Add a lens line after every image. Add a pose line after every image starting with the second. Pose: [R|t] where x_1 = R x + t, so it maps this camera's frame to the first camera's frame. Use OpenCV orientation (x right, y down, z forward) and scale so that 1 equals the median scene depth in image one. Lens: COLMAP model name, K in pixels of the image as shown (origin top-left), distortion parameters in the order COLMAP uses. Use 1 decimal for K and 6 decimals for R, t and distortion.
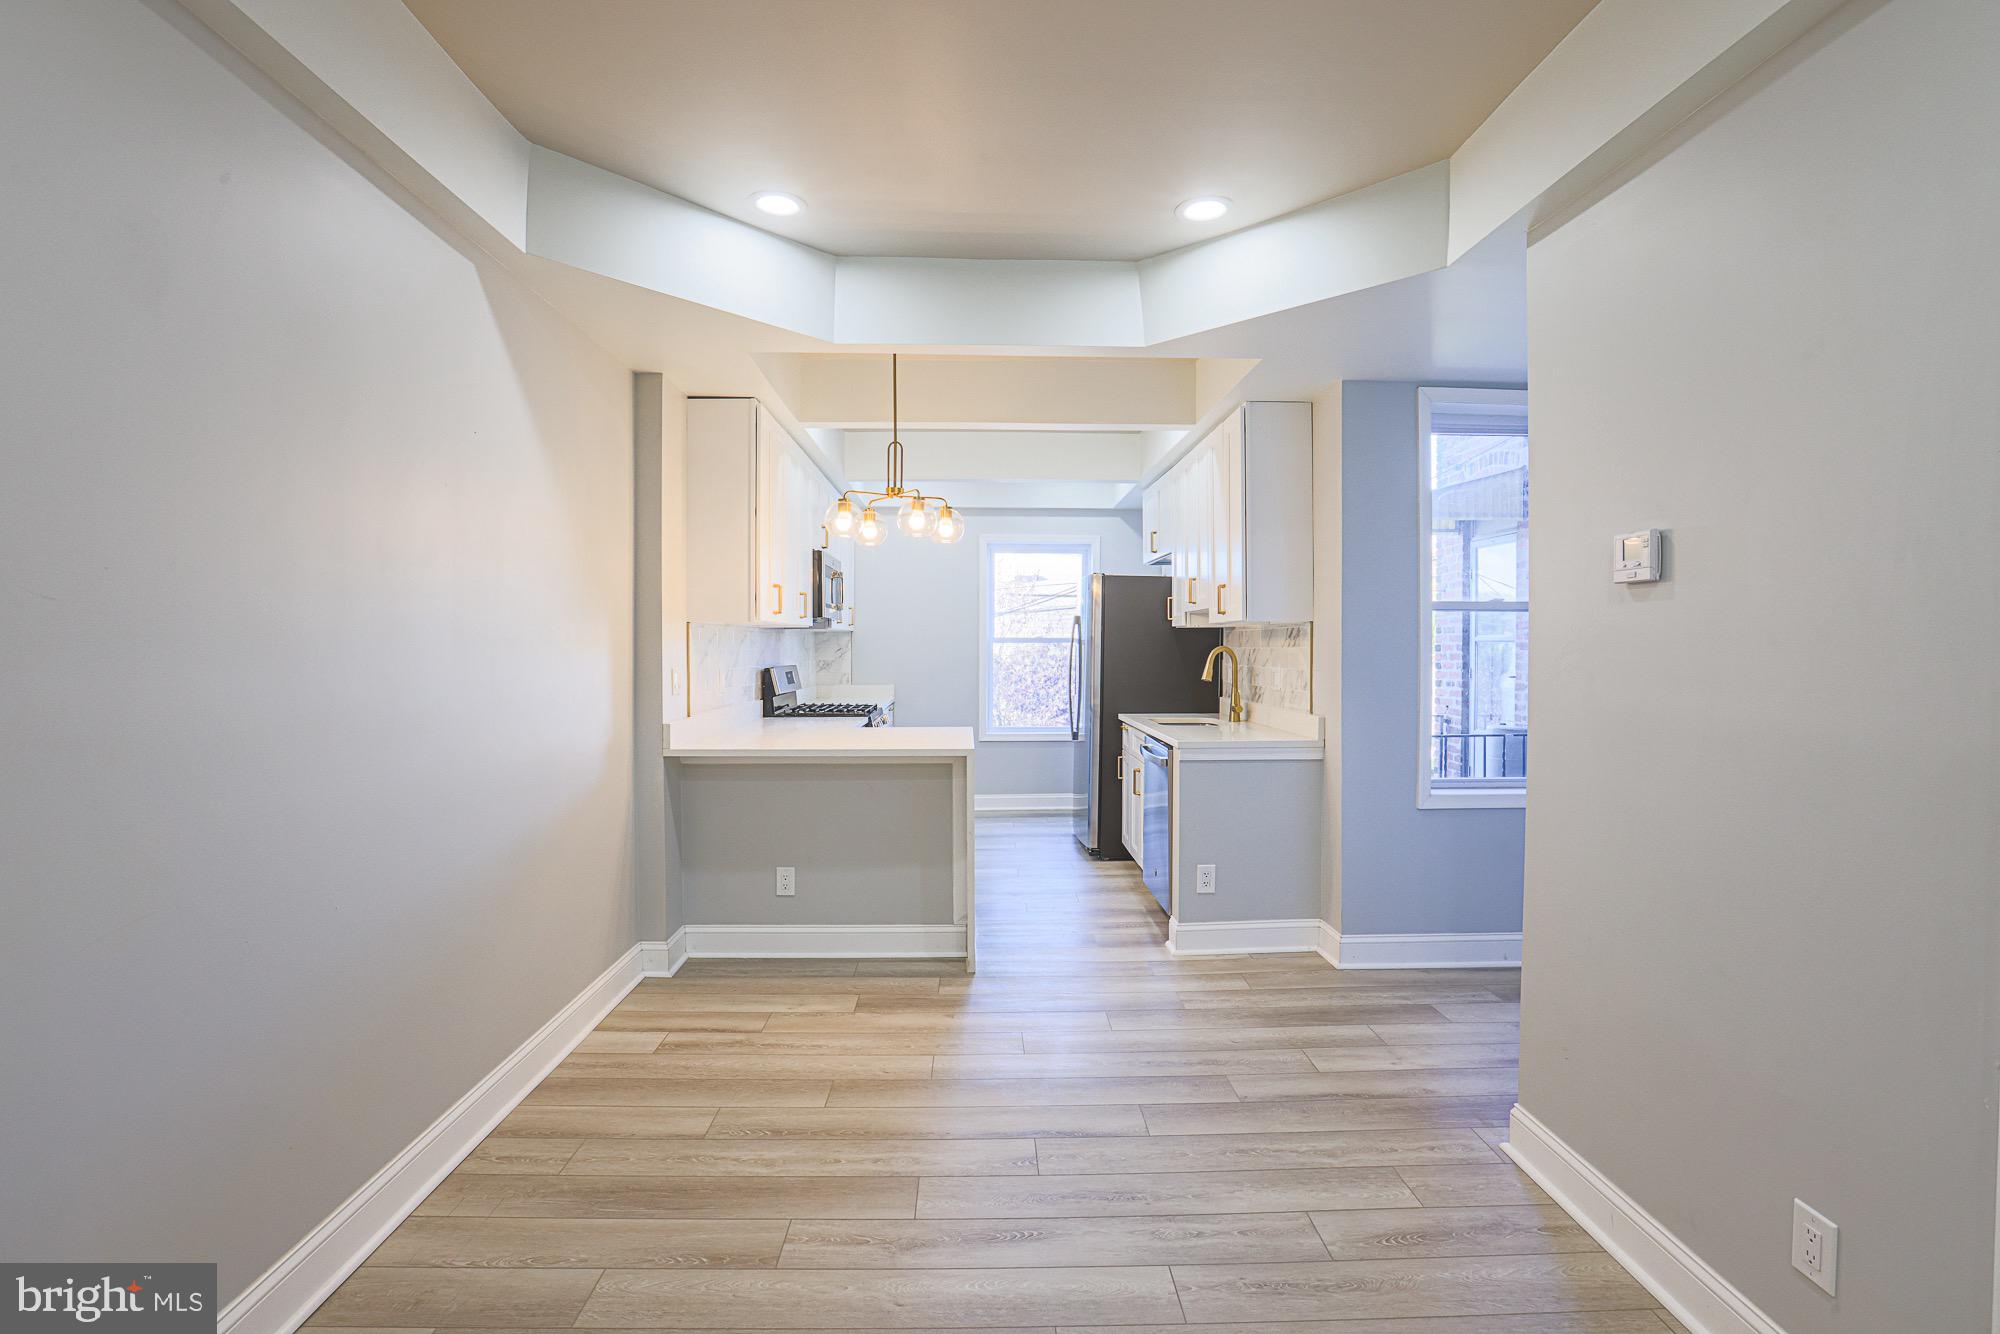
lens RADIAL K [[955.1, 0, 985.9], [0, 955.1, 661.4], [0, 0, 1]] dist [-0.054010, 0.017636]
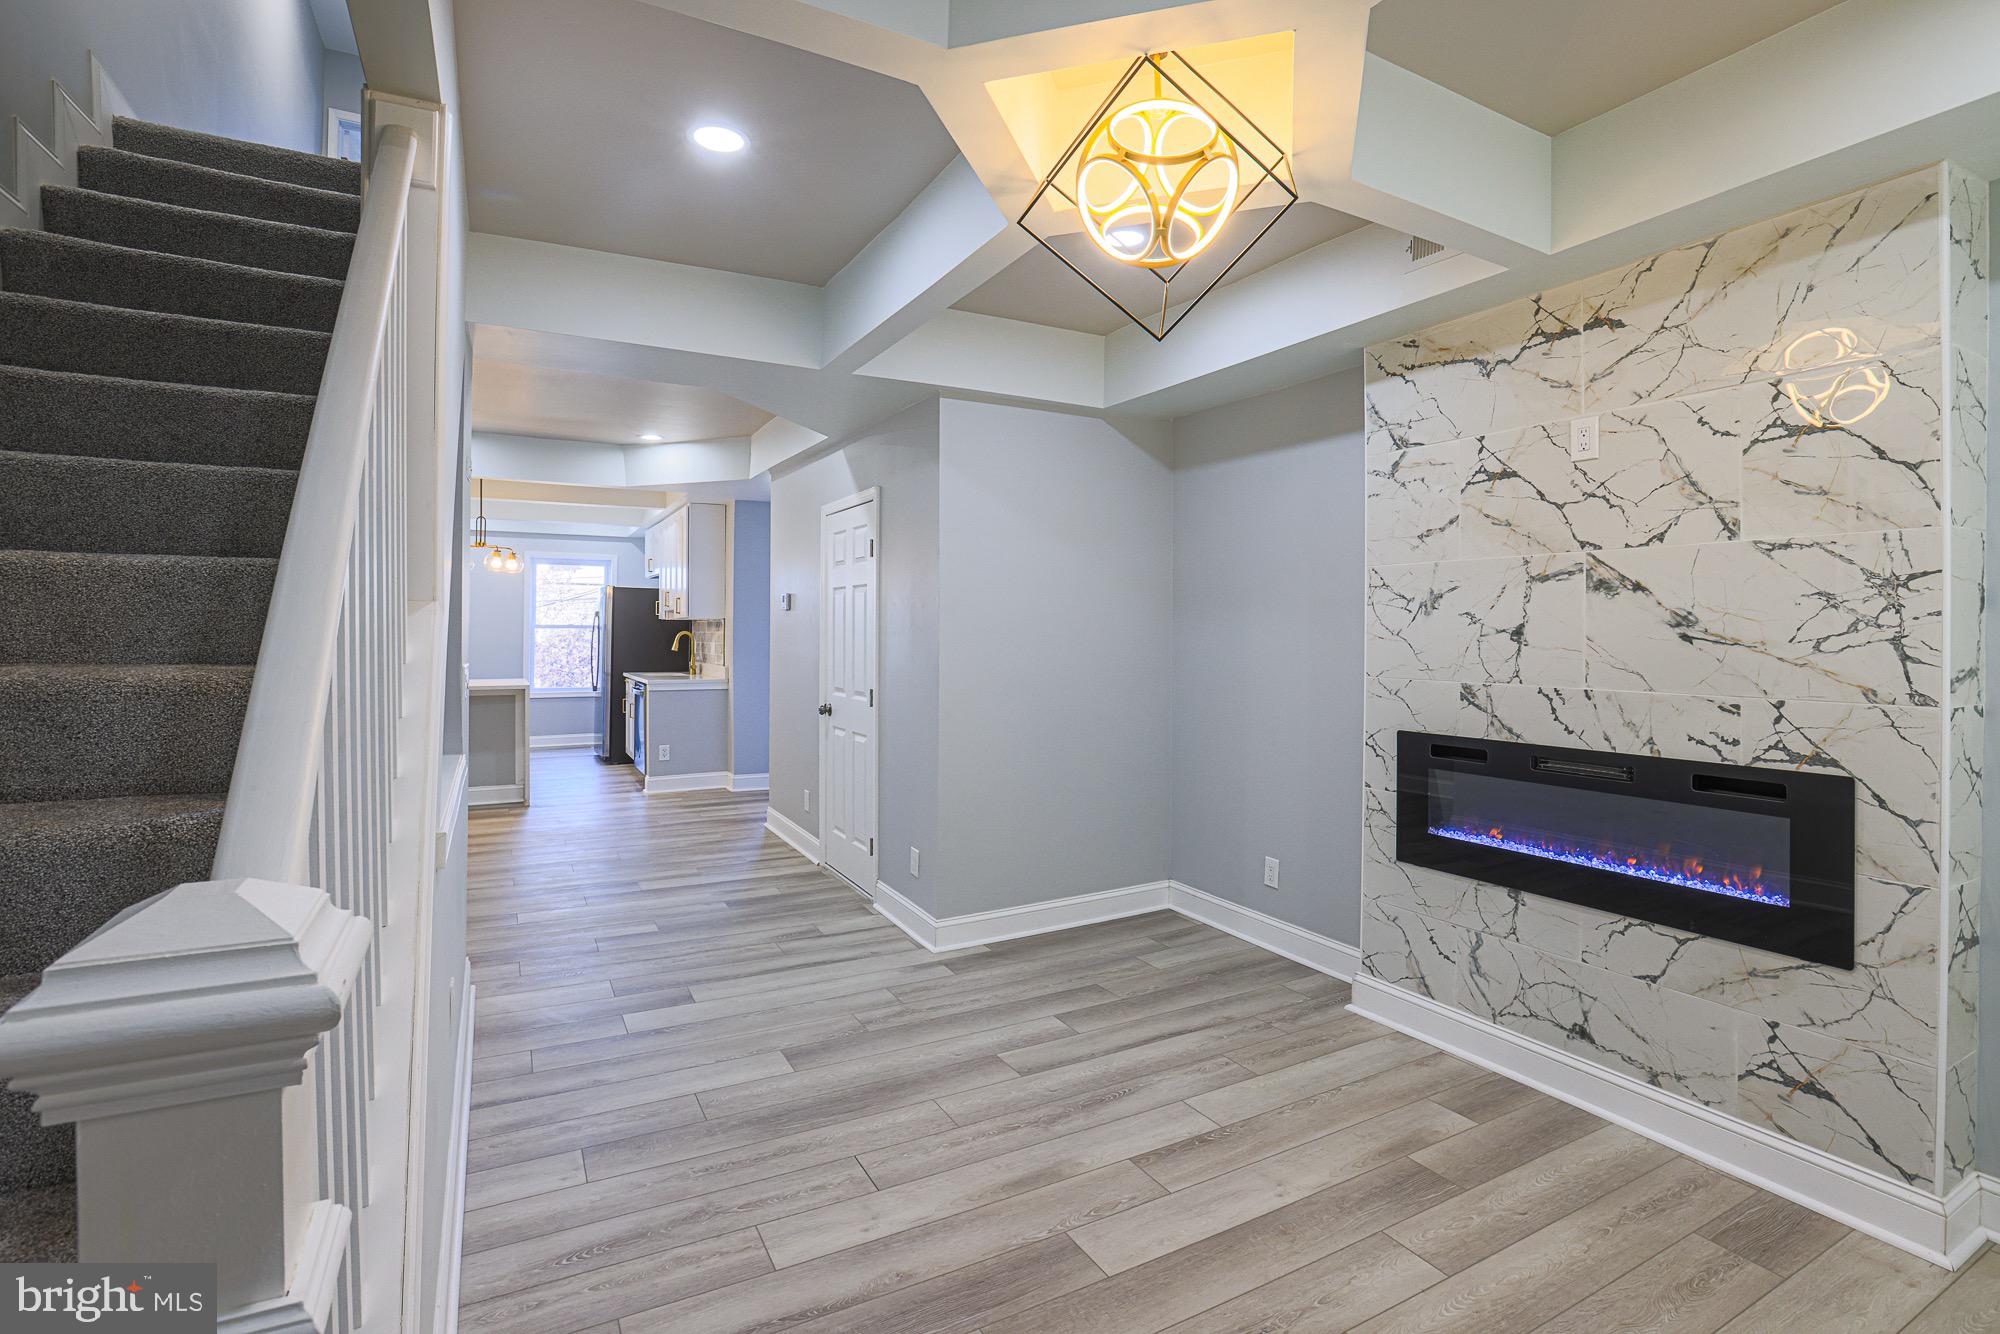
lens RADIAL K [[955.1, 0, 1049.2], [0, 955.1, 627.7], [0, 0, 1]] dist [-0.054010, 0.017636]
pose [[0.868566, 0.008924, 0.495493, -0.042233], [0.002051, 0.999765, -0.021601, 0.021268], [-0.495569, 0.019778, 0.868343, -1.102328]]
